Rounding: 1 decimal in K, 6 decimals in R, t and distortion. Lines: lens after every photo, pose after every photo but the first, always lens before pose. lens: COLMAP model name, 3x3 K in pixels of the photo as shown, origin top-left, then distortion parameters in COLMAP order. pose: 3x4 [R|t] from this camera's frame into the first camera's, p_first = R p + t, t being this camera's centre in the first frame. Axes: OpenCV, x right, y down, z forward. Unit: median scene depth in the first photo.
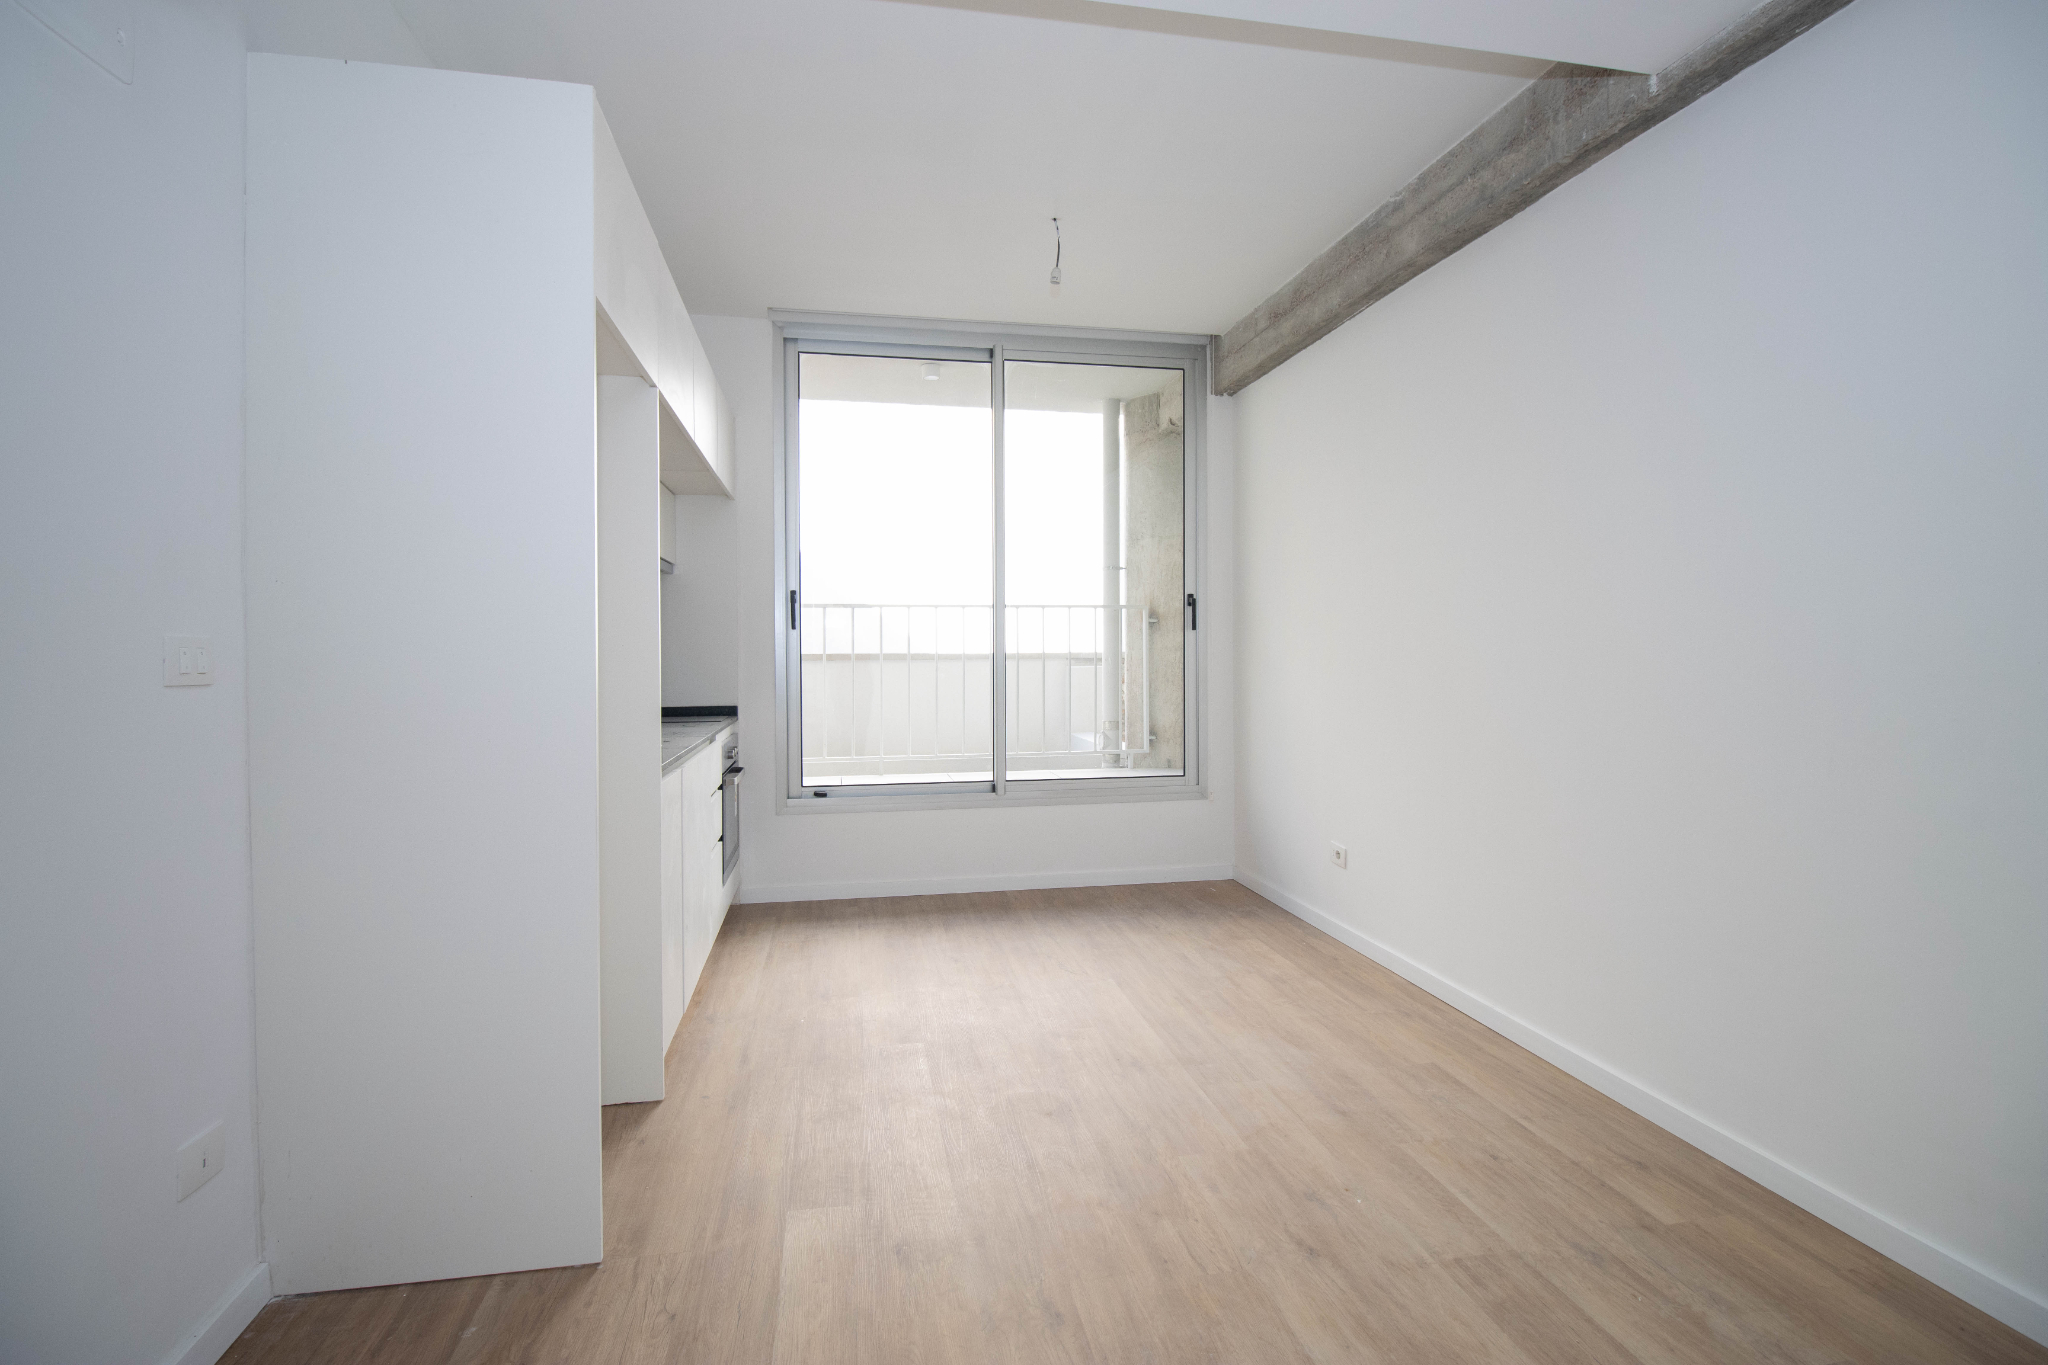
lens RADIAL K [[960.7, 0, 1014.5], [0, 960.7, 661.9], [0, 0, 1]] dist [-0.001623, -0.012162]
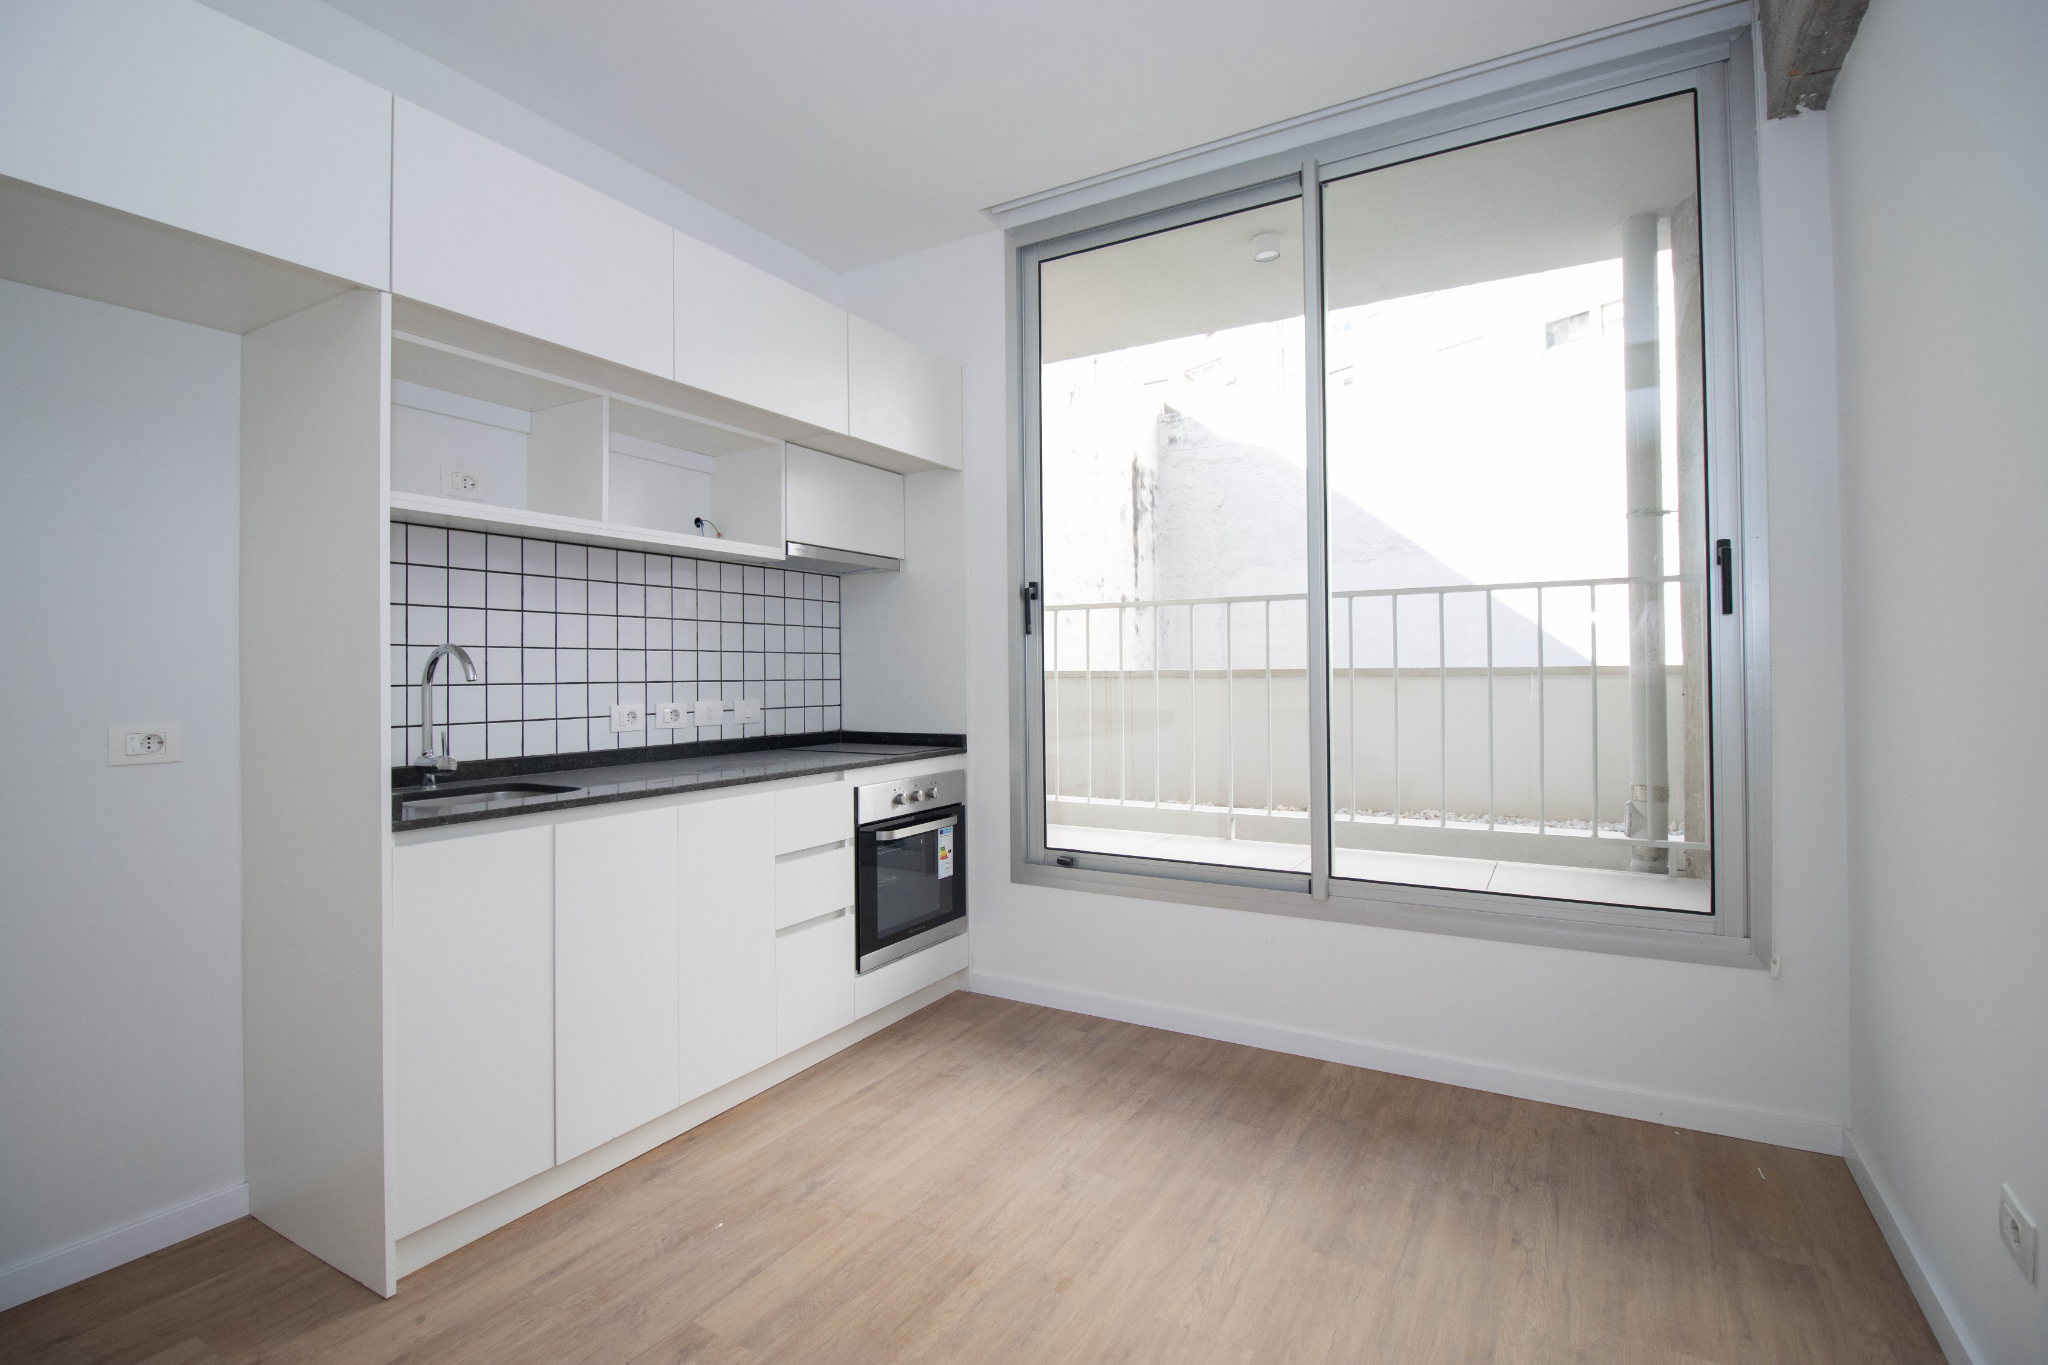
lens RADIAL K [[960.7, 0, 1014.5], [0, 960.7, 661.9], [0, 0, 1]] dist [-0.001623, -0.012162]
pose [[0.752287, -0.009326, -0.658770, 0.288506], [-0.002385, 0.999855, -0.016878, -0.000341], [0.658831, 0.014268, 0.752155, 0.501885]]
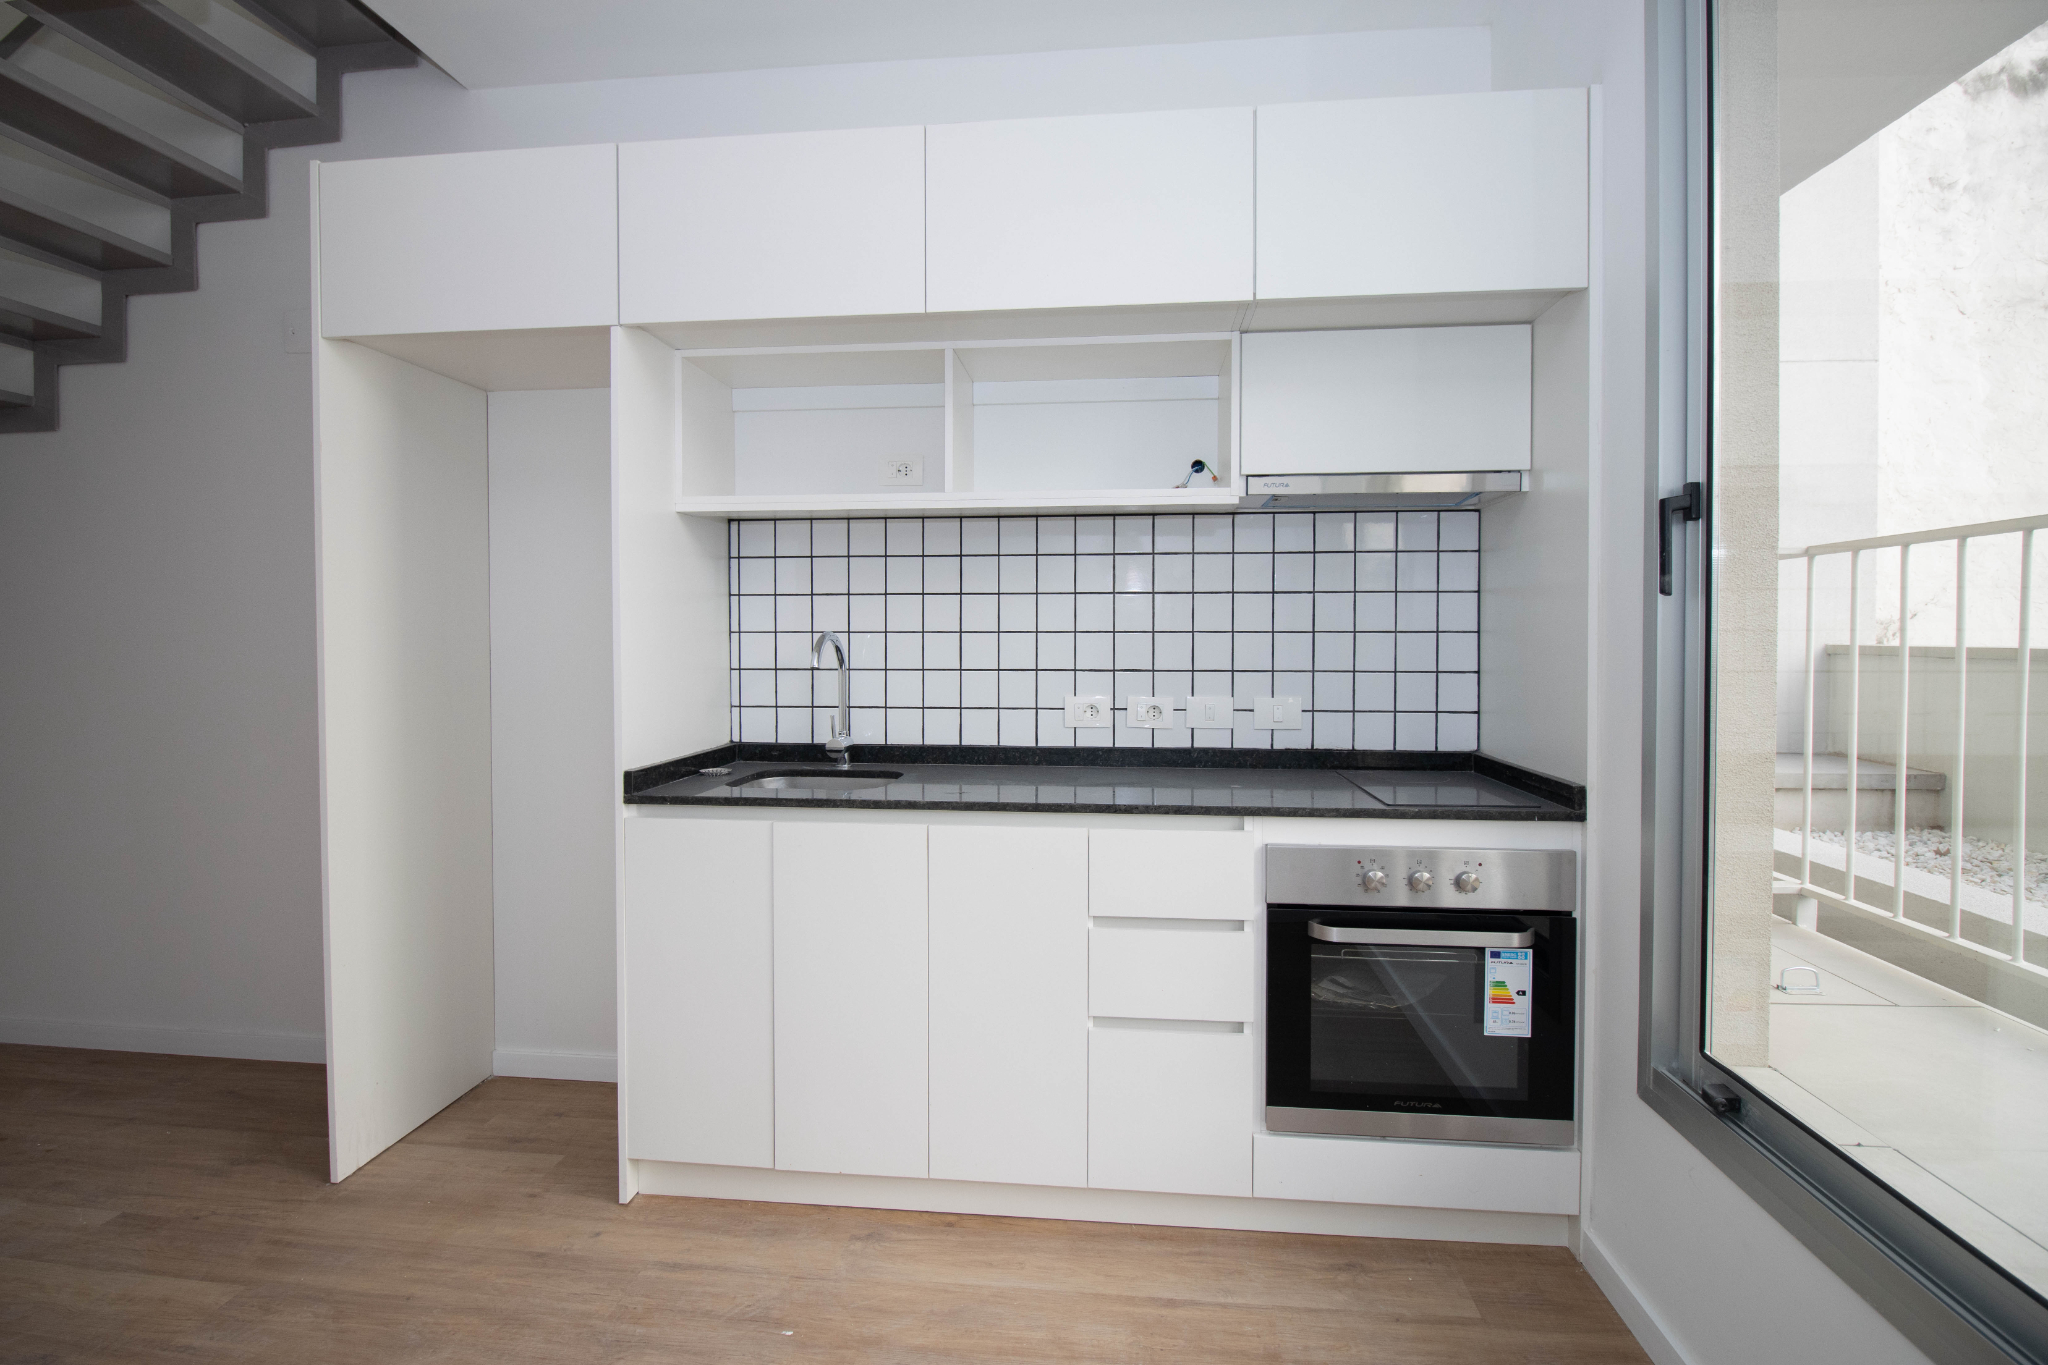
lens RADIAL K [[993.1, 0, 1015.6], [0, 993.1, 660.2], [0, 0, 1]] dist [-0.001122, -0.012192]
pose [[-0.290034, 0.023519, -0.956727, 0.214862], [-0.010201, 0.999565, 0.027664, -0.020834], [0.956962, 0.017783, -0.289668, 1.011745]]
